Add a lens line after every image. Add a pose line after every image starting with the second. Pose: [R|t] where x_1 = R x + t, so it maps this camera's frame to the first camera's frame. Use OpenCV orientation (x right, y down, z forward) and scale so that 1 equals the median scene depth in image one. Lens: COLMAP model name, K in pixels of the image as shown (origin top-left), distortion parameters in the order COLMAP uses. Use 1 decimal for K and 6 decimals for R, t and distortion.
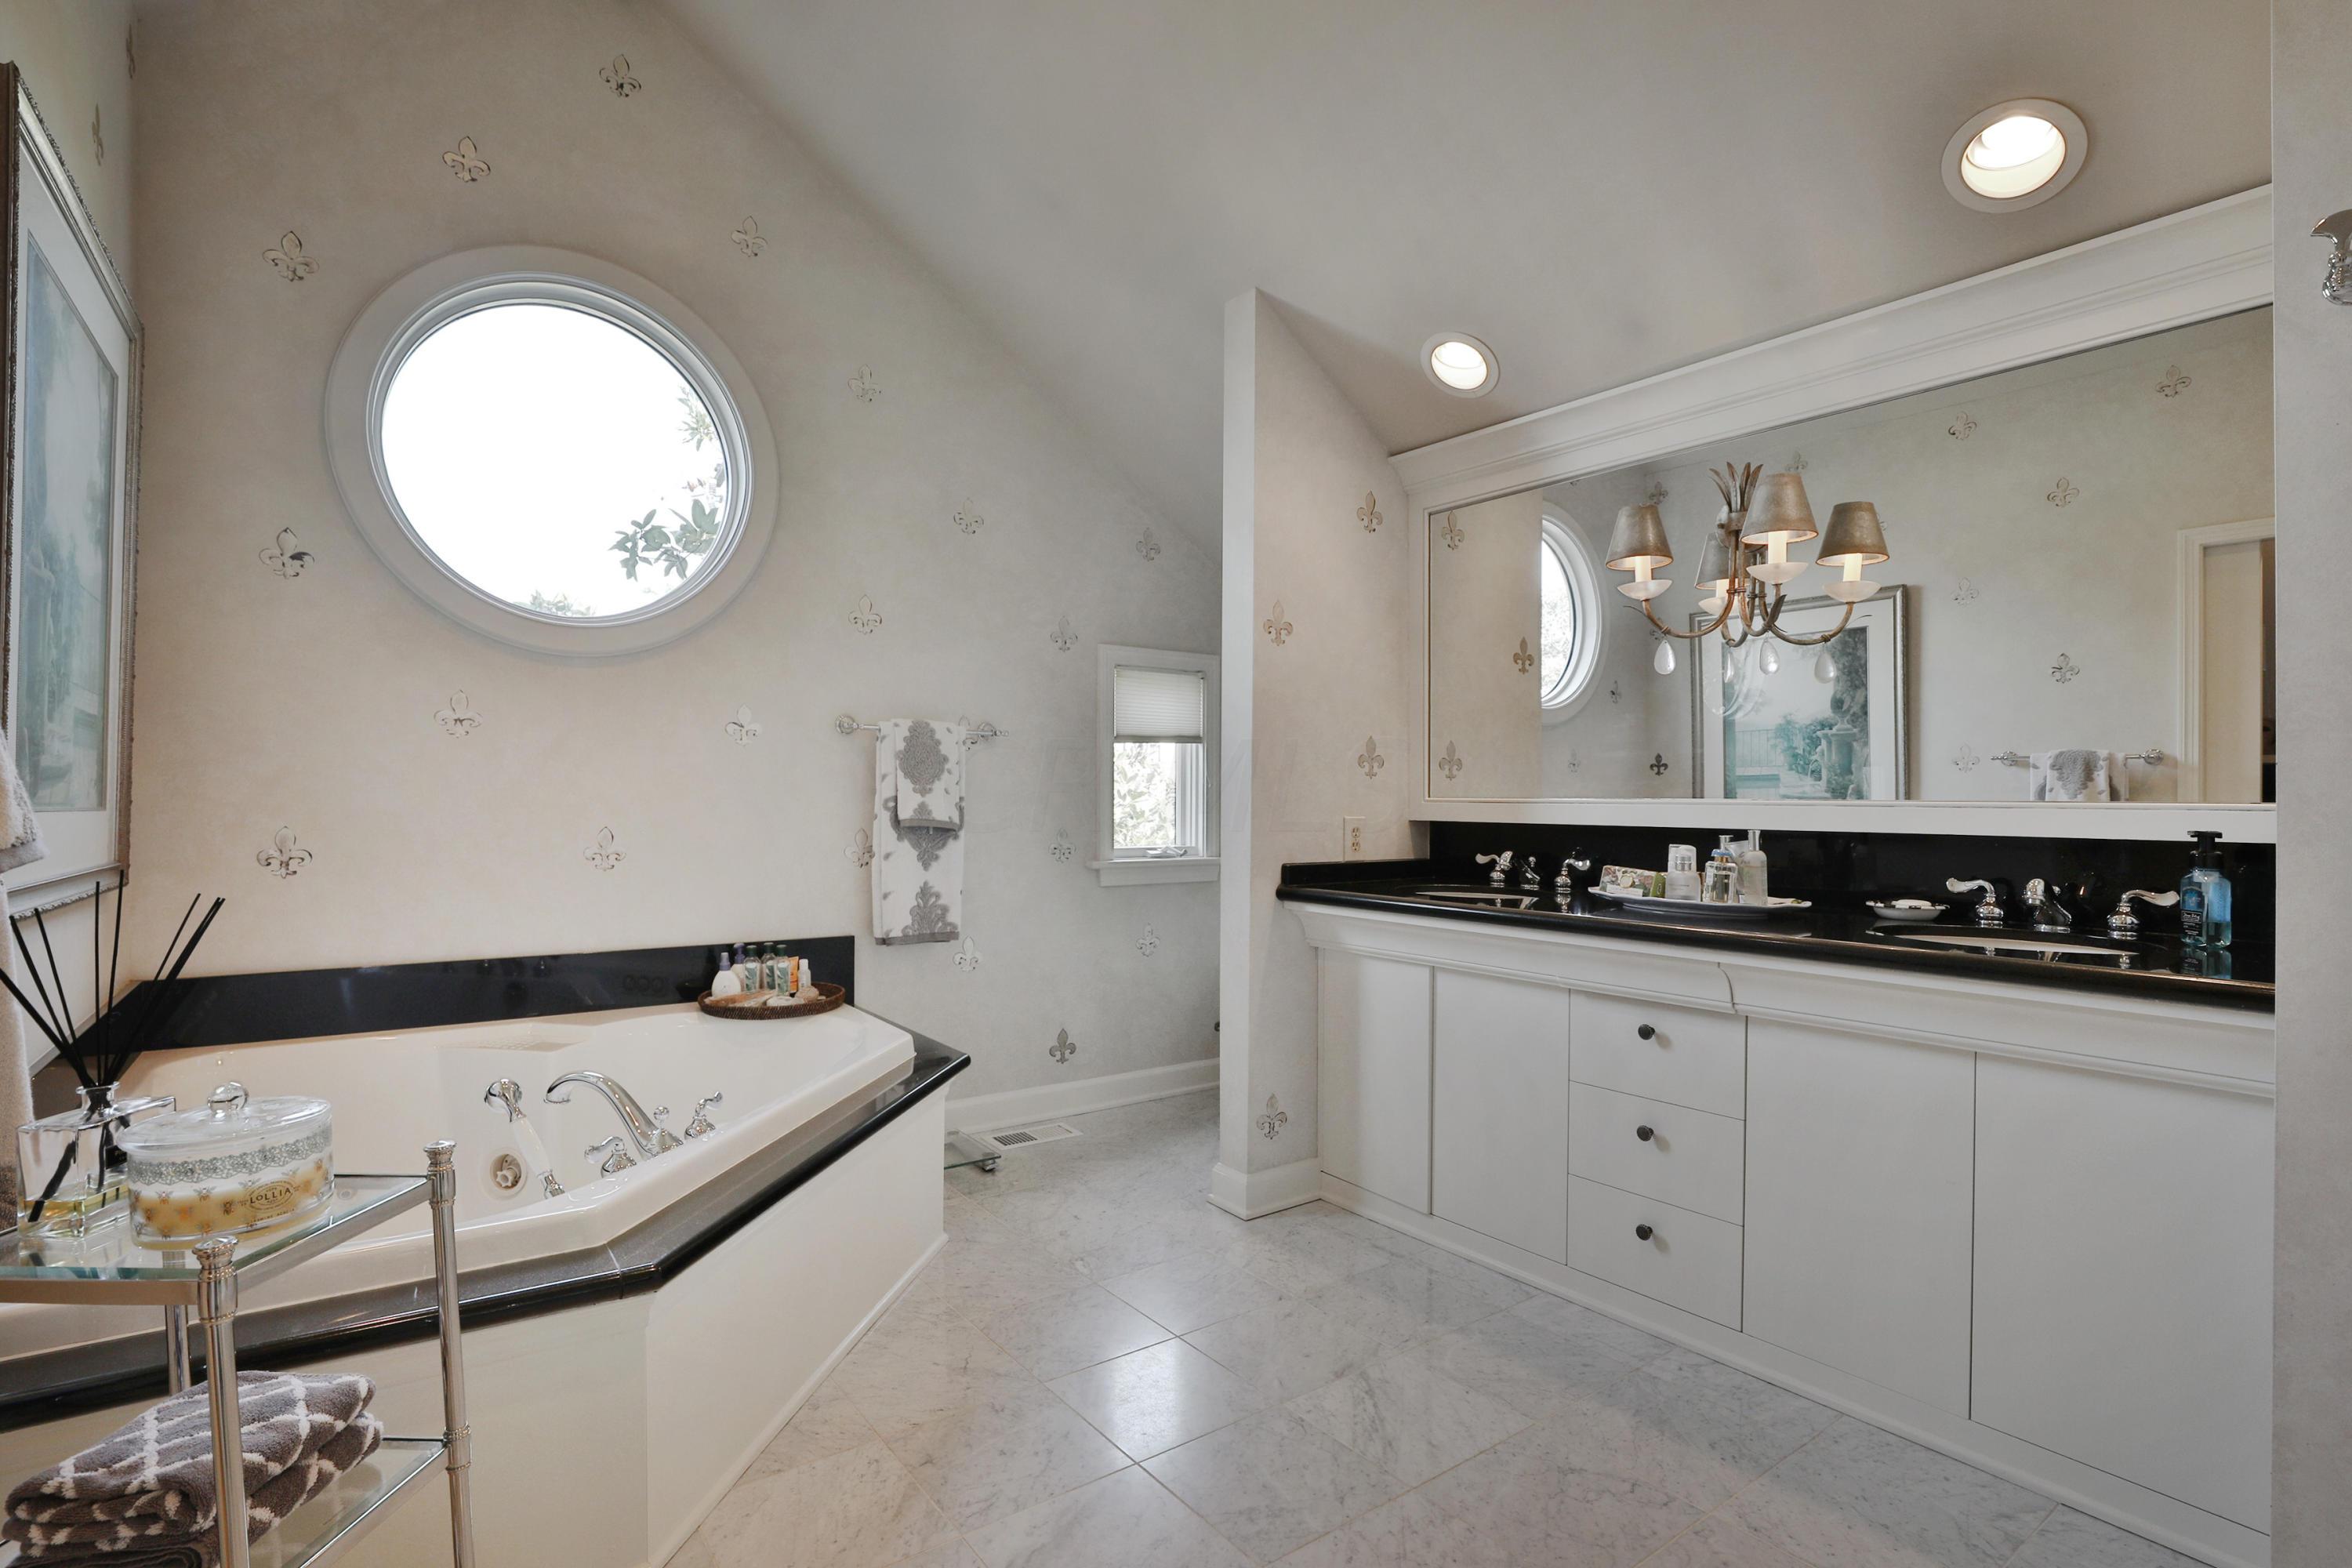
lens RADIAL K [[1157.9, 0, 1185.3], [0, 1157.9, 787.5], [0, 0, 1]] dist [-0.037885, 0.010129]
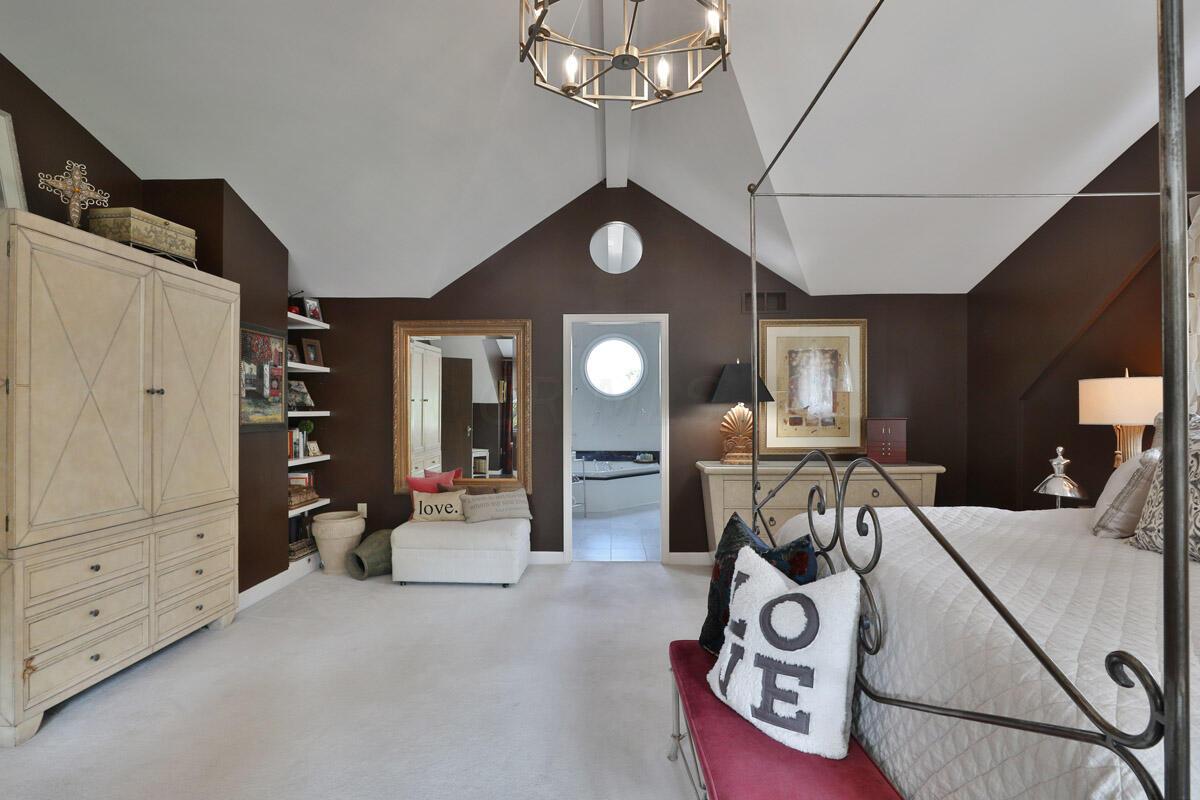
lens RADIAL K [[590.7, 0, 594.5], [0, 590.7, 406.7], [0, 0, 1]] dist [-0.037885, 0.010129]
pose [[0.802696, -0.014533, -0.596211, 1.230587], [0.014403, 0.999884, -0.004981, -0.073038], [0.596214, -0.004589, 0.802813, -1.542867]]
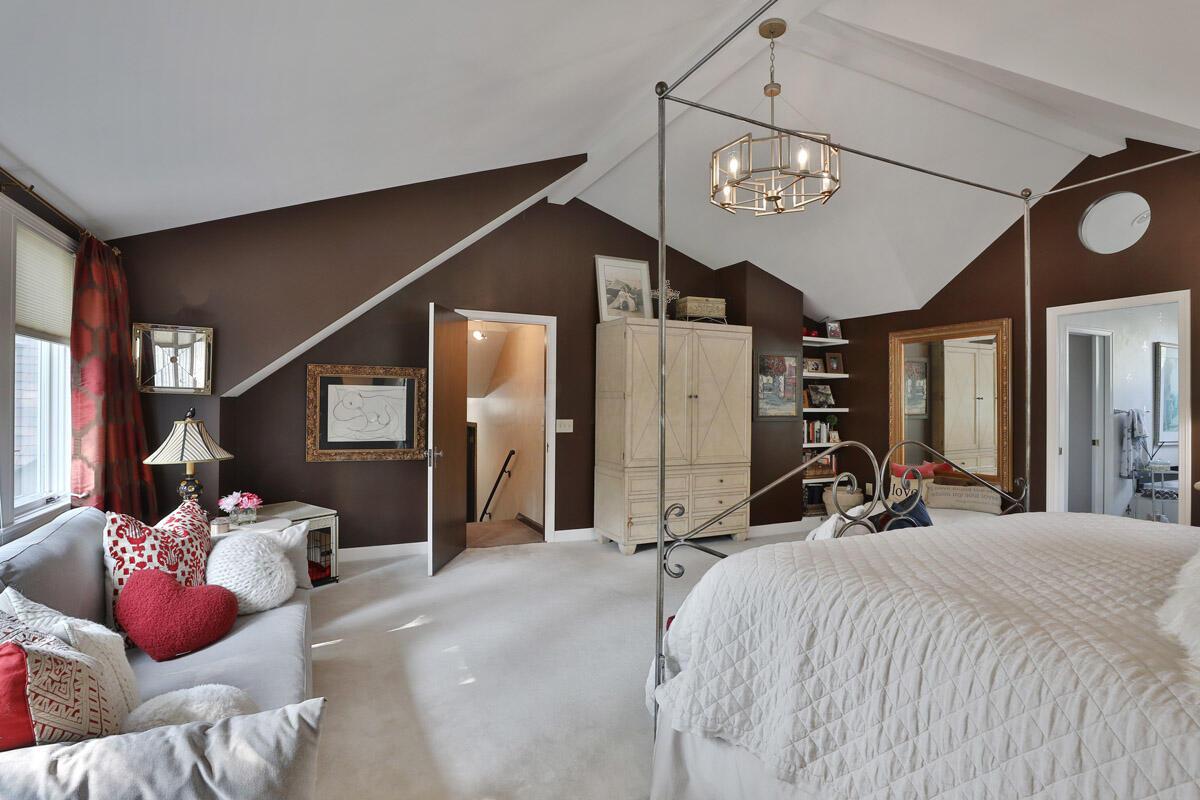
lens RADIAL K [[593.7, 0, 594.8], [0, 593.7, 408.0], [0, 0, 1]] dist [-0.027189, 0.002507]
pose [[-0.171796, -0.006927, -0.985108, 1.929855], [0.001775, 0.999971, -0.007341, -0.065825], [0.985131, -0.003010, -0.171779, -1.174979]]
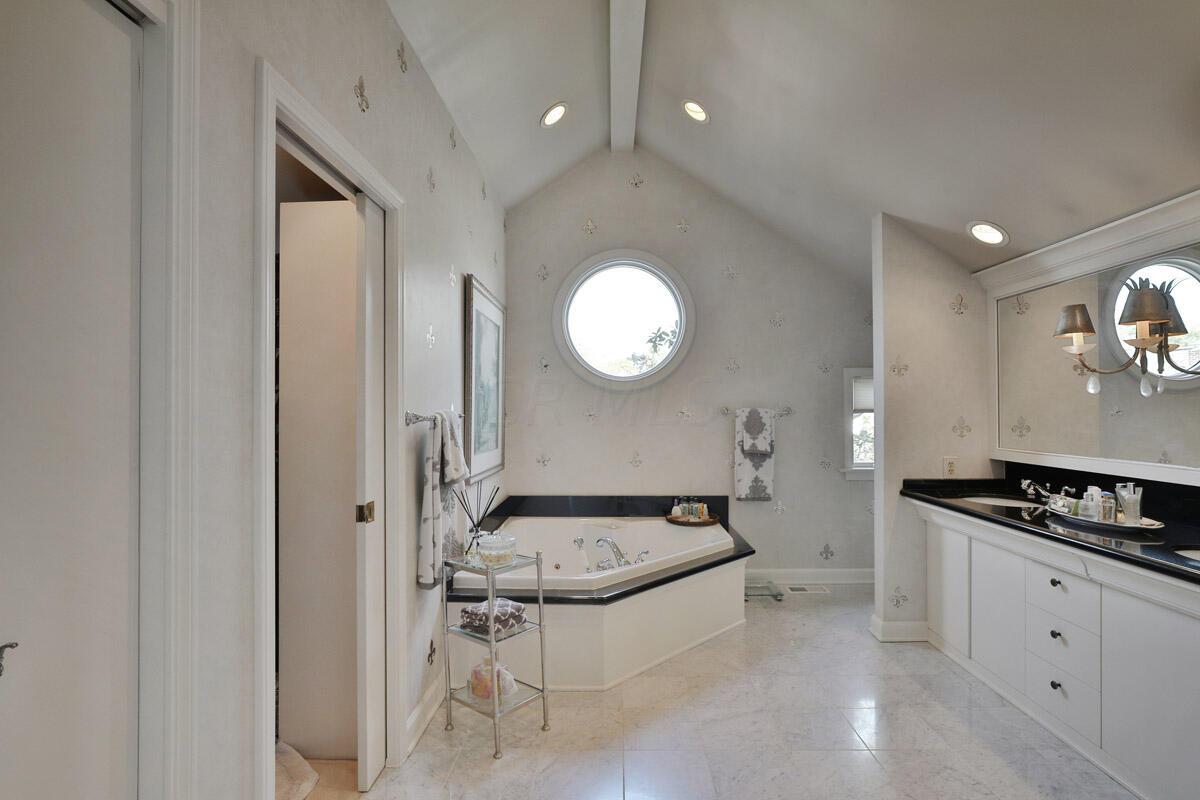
lens RADIAL K [[590.7, 0, 590.5], [0, 590.7, 397.6], [0, 0, 1]] dist [-0.037885, 0.010129]
pose [[0.785642, -0.020259, -0.618349, 0.312850], [0.012916, 0.999783, -0.016346, -0.076956], [0.618546, 0.004855, 0.785734, -0.210695]]
